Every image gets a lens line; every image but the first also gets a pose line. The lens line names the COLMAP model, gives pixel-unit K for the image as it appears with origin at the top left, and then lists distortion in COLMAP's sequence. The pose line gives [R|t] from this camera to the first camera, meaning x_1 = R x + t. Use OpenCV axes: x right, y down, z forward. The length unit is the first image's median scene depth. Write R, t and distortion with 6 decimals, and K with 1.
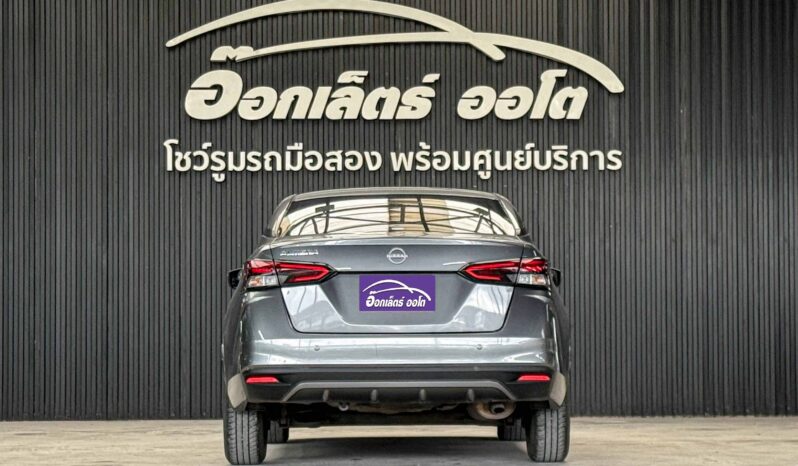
lens RADIAL K [[2888.5, 0, 411.6], [0, 2888.5, 227.9], [0, 0, 1]] dist [0.129184, 0.000000]
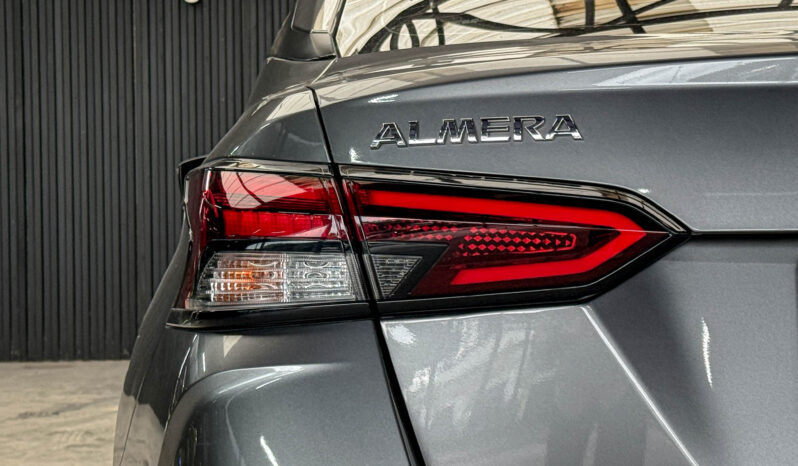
lens RADIAL K [[2888.5, 0, 399.8], [0, 2888.5, 234.4], [0, 0, 1]] dist [0.129184, 0.000000]
pose [[0.999943, -0.010645, -0.001190, -0.043205], [0.010694, 0.998465, 0.054340, 0.005011], [0.000610, -0.054349, 0.998522, 0.806027]]
